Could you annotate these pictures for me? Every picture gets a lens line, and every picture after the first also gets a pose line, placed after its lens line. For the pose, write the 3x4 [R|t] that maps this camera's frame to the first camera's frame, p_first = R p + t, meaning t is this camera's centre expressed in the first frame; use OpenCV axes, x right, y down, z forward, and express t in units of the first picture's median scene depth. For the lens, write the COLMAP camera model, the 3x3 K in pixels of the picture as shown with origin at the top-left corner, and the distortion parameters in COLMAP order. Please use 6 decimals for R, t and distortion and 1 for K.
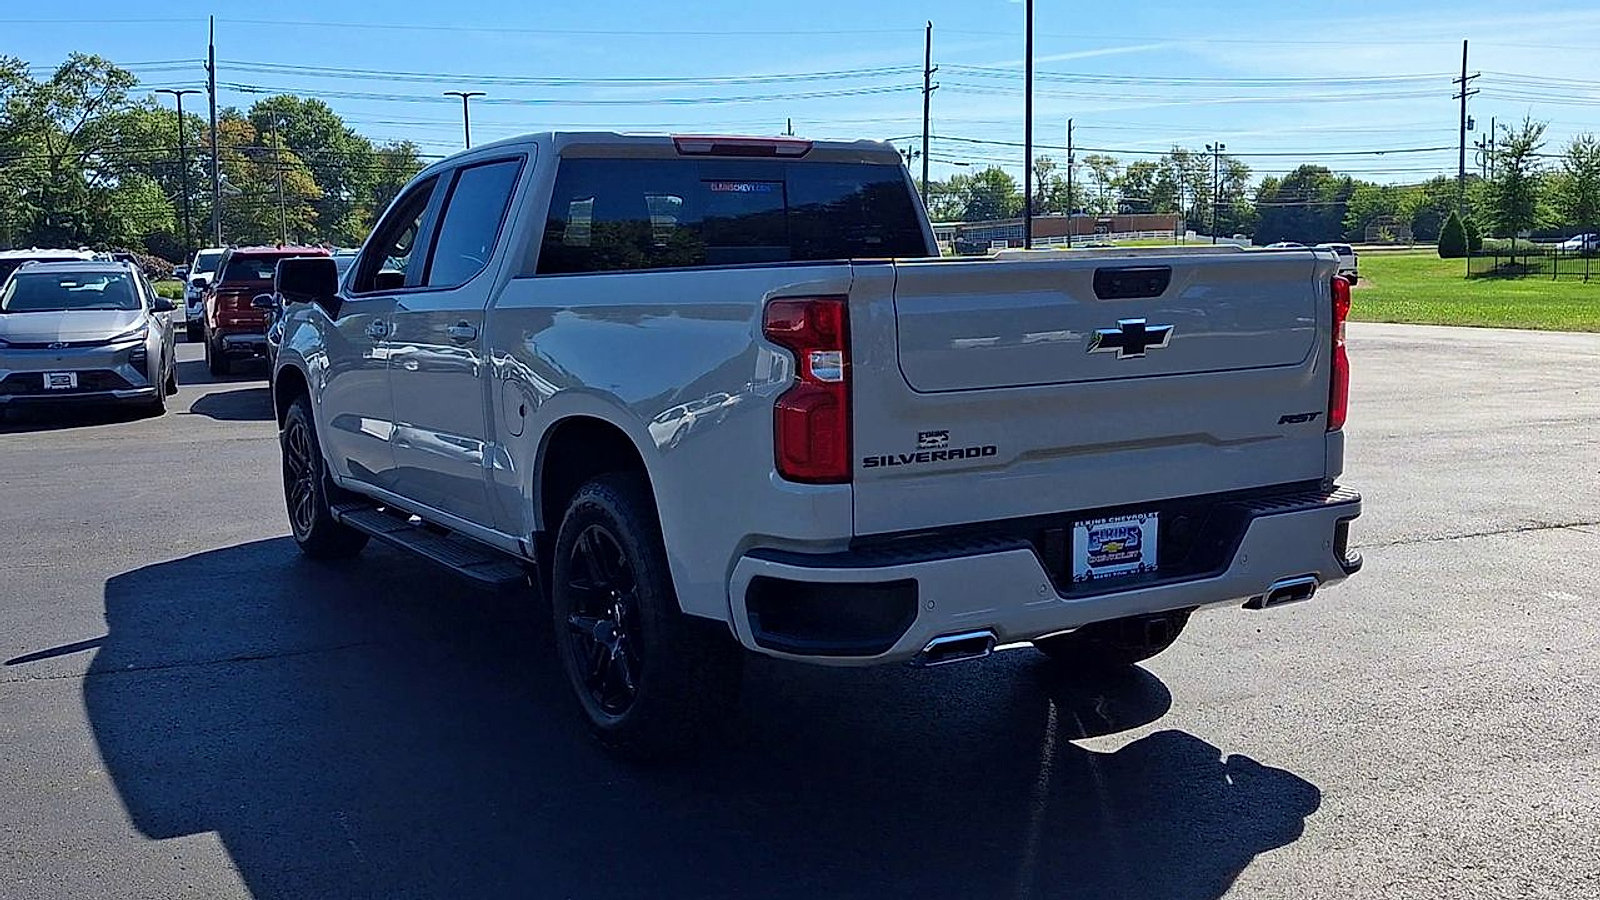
lens RADIAL K [[1554.9, 0, 754.9], [0, 1554.9, 402.0], [0, 0, 1]] dist [0.124153, -0.317792]
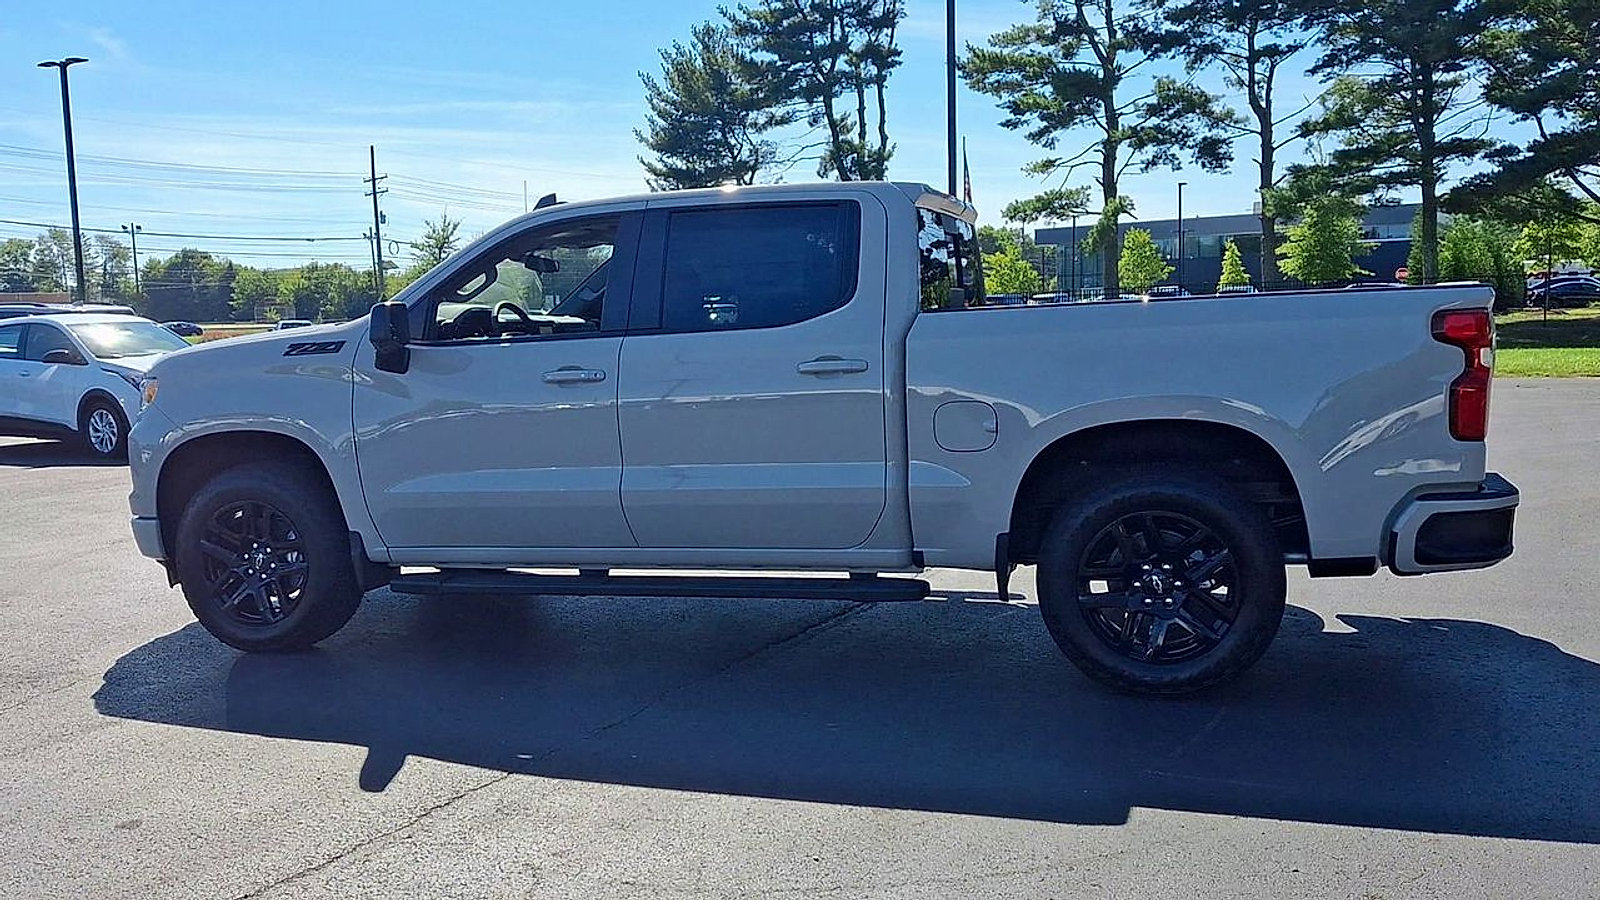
lens RADIAL K [[1427.8, 0, 770.0], [0, 1427.8, 453.8], [0, 0, 1]] dist [0.111535, -0.194860]
pose [[0.716071, -0.068105, 0.694697, -1.016165], [0.076102, 0.996913, 0.019290, -0.008580], [-0.693867, 0.039055, 0.719044, 0.378542]]
